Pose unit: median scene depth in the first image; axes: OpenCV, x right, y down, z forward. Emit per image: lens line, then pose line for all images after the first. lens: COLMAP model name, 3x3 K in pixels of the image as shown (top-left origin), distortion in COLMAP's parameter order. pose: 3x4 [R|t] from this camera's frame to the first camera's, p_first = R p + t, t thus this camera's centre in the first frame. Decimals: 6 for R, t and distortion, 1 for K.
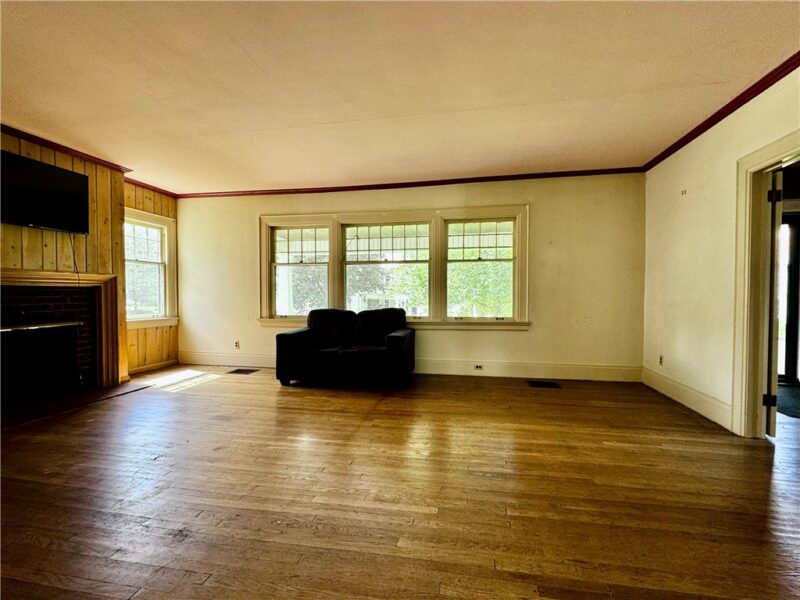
lens RADIAL K [[380.8, 0, 400.0], [0, 380.8, 300.0], [0, 0, 1]] dist [-0.000239, -0.000118]
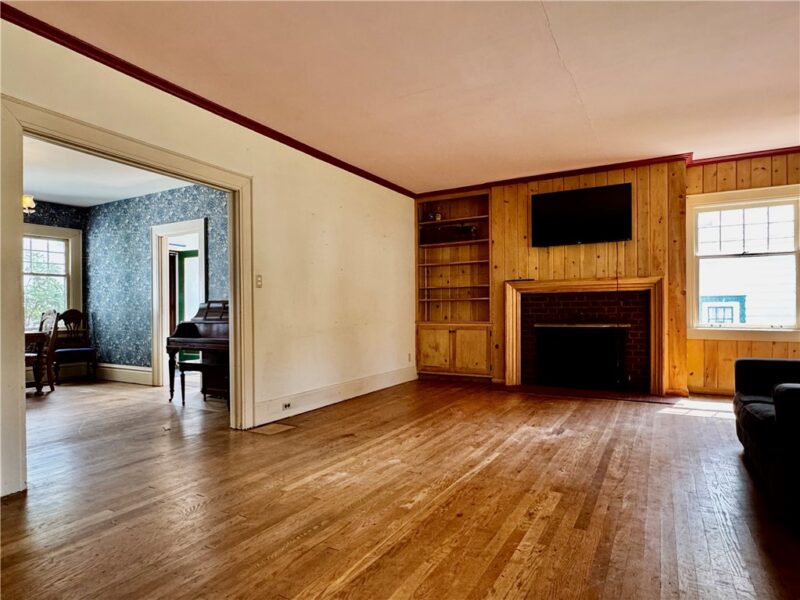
lens RADIAL K [[470.6, 0, 396.7], [0, 470.6, 313.5], [0, 0, 1]] dist [-0.001826, 0.000312]
pose [[-0.311615, 0.008192, -0.950173, 0.546418], [-0.009075, 0.999892, 0.011597, 0.017007], [0.950165, 0.012237, -0.311507, 0.745583]]
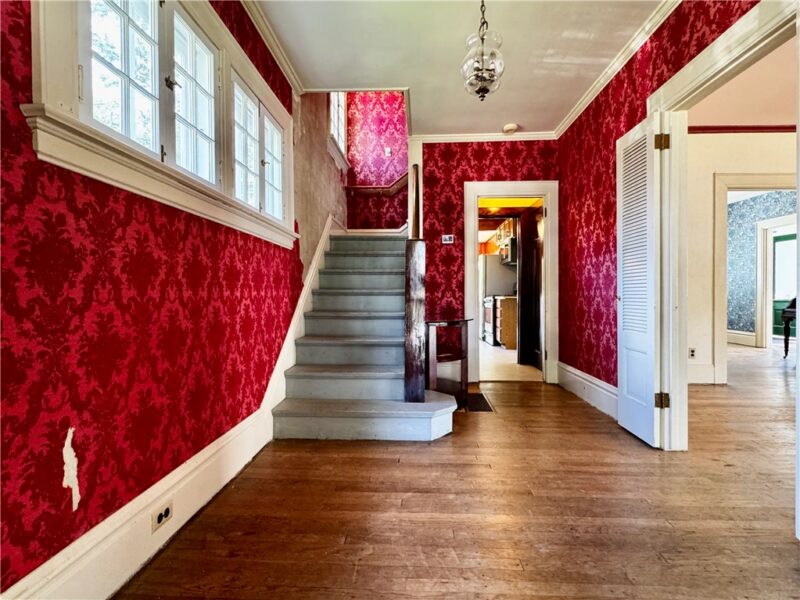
lens RADIAL K [[395.7, 0, 400.0], [0, 395.7, 300.0], [0, 0, 1]] dist [-0.002001, -0.000939]
pose [[-0.989675, 0.011434, -0.142872, 1.006983], [0.007298, 0.999540, 0.029441, 0.022769], [0.143143, 0.028094, -0.989303, 0.912737]]
